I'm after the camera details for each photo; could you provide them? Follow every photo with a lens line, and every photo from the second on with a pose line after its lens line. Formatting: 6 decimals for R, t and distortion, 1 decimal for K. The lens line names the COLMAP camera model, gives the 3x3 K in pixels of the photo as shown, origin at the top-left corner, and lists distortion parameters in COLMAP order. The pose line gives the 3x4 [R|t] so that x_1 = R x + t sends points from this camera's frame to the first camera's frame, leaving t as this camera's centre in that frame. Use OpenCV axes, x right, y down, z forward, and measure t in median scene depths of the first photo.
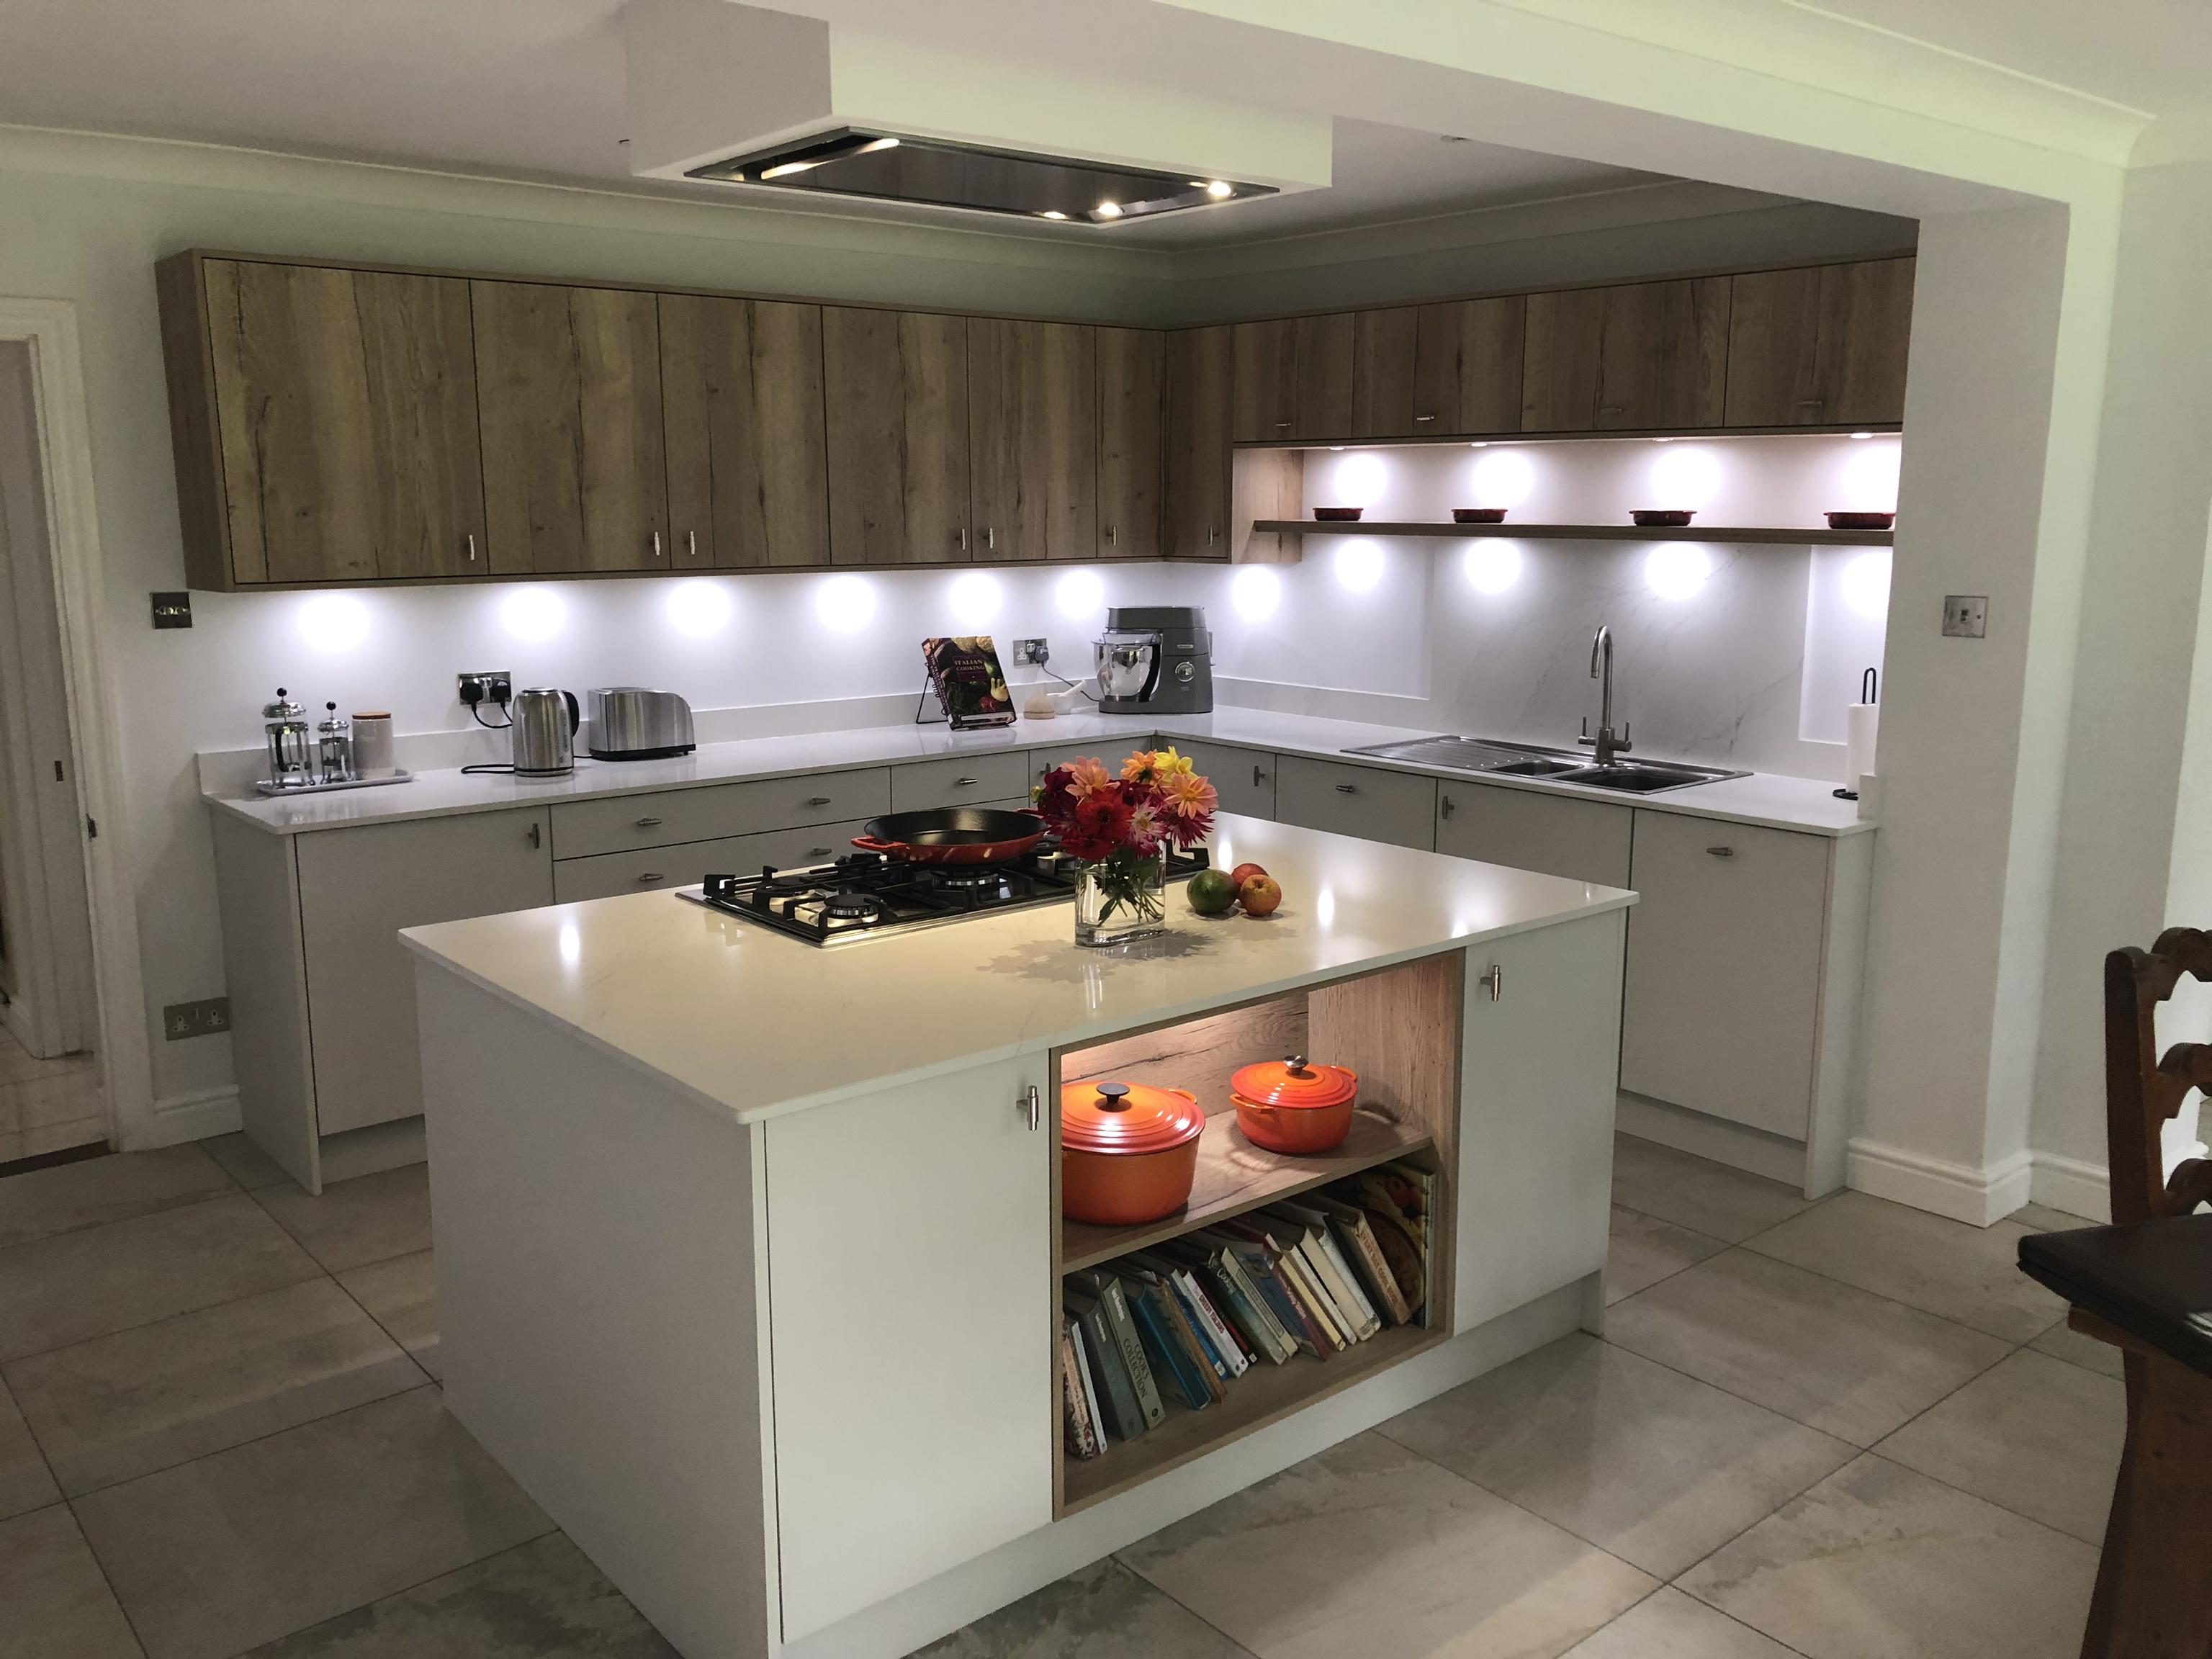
lens RADIAL K [[1797.8, 0, 1095.9], [0, 1797.8, 834.2], [0, 0, 1]] dist [0.006102, -0.011030]
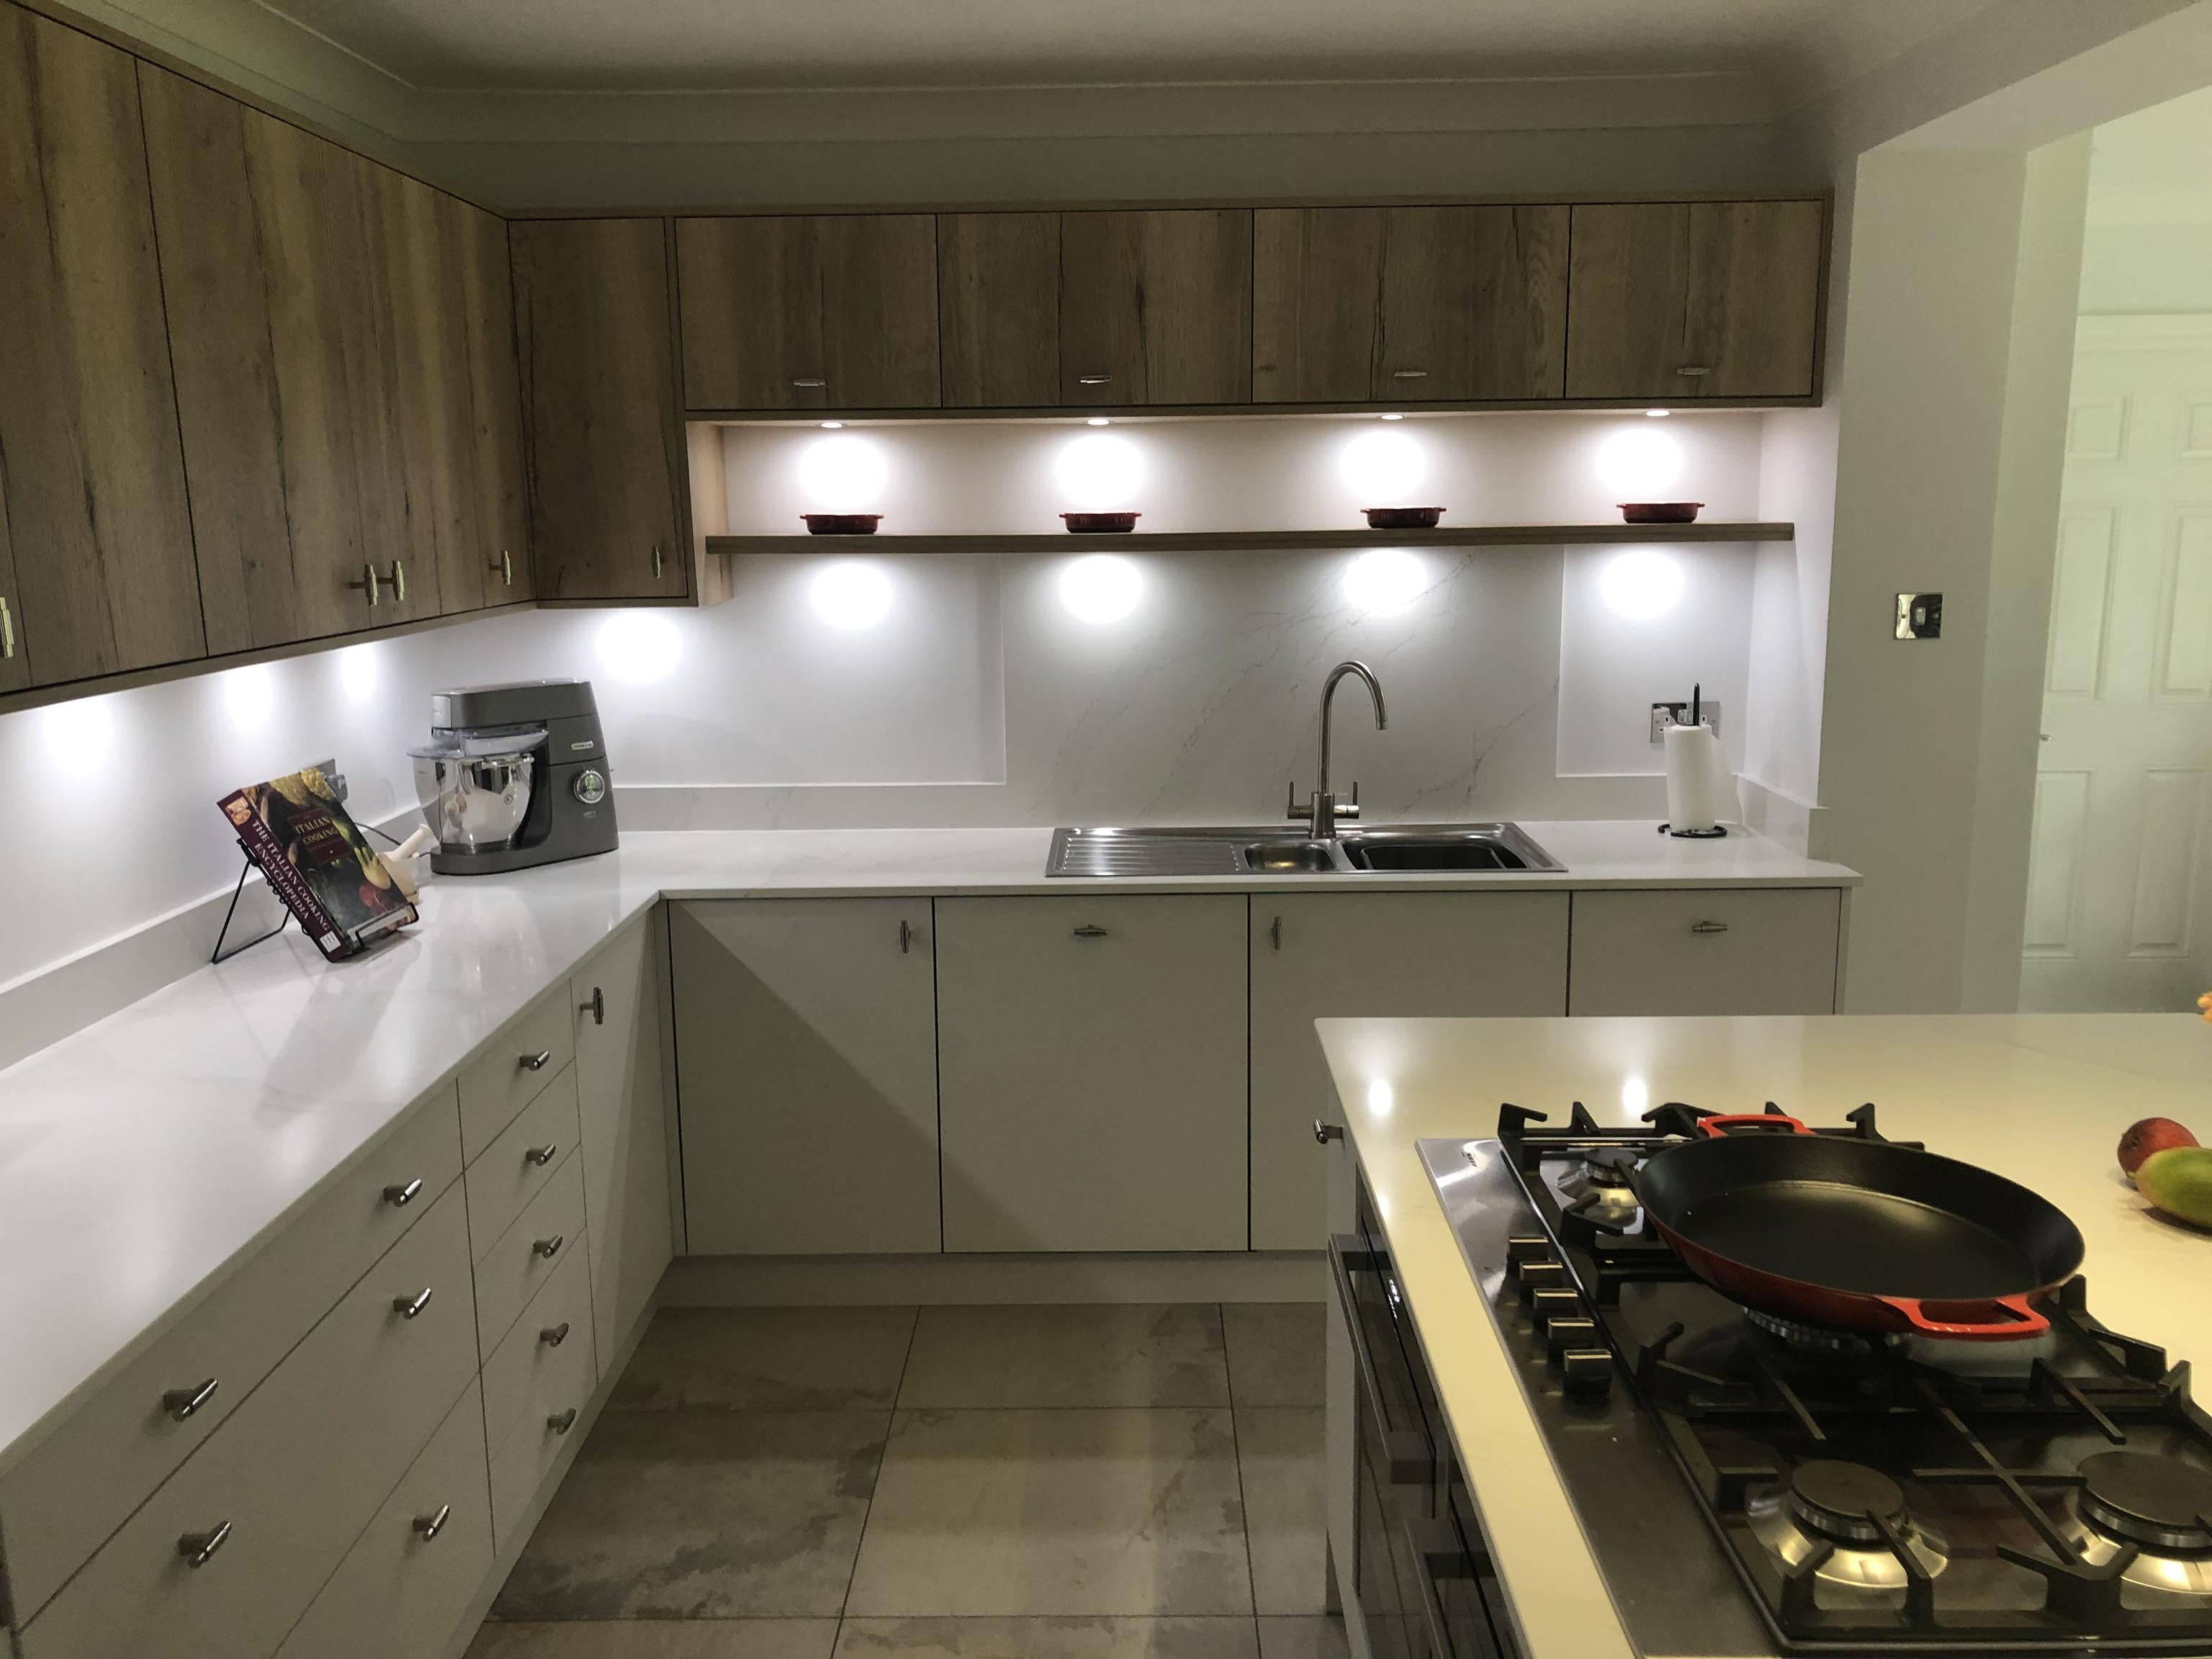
lens RADIAL K [[1797.8, 0, 1095.9], [0, 1797.8, 834.2], [0, 0, 1]] dist [0.006102, -0.011030]
pose [[0.651906, -0.146924, 0.743930, -0.392625], [0.154108, 0.986247, 0.059736, -0.113555], [-0.742475, 0.075703, 0.665582, 0.625296]]
